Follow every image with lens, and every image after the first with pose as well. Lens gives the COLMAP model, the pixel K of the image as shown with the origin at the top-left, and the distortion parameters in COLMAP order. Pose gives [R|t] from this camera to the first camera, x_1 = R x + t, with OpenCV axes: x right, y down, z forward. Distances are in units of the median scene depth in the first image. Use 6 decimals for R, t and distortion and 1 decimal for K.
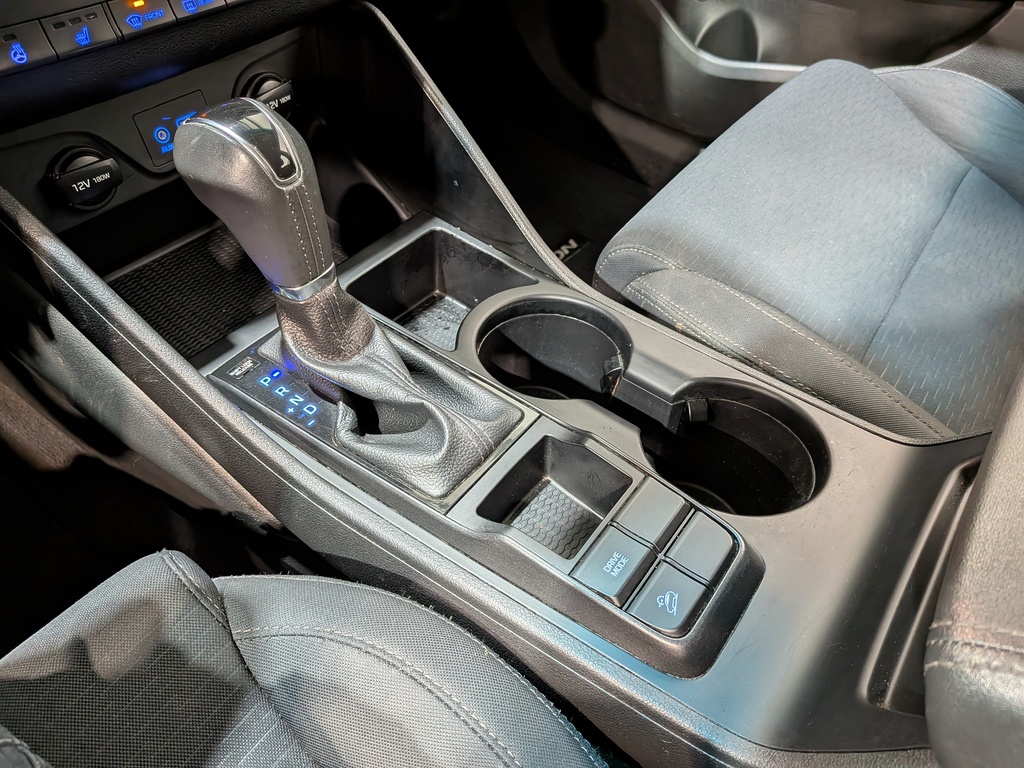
lens RADIAL K [[736.7, 0, 498.5], [0, 736.7, 386.5], [0, 0, 1]] dist [0.006919, -0.004585]
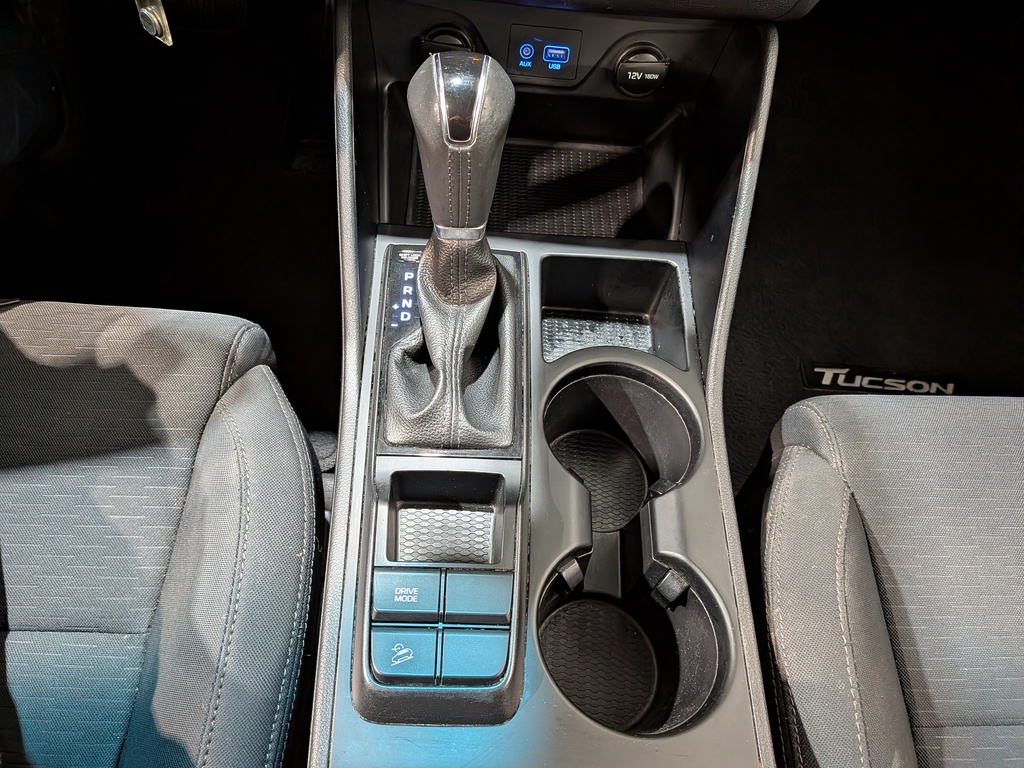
lens RADIAL K [[730.7, 0, 486.3], [0, 730.7, 382.5], [0, 0, 1]] dist [-0.003069, -0.001357]
pose [[0.591236, 0.661519, -0.461337, 0.423676], [-0.607004, 0.741635, 0.285524, -0.299496], [0.531023, 0.111222, 0.840026, 0.107521]]
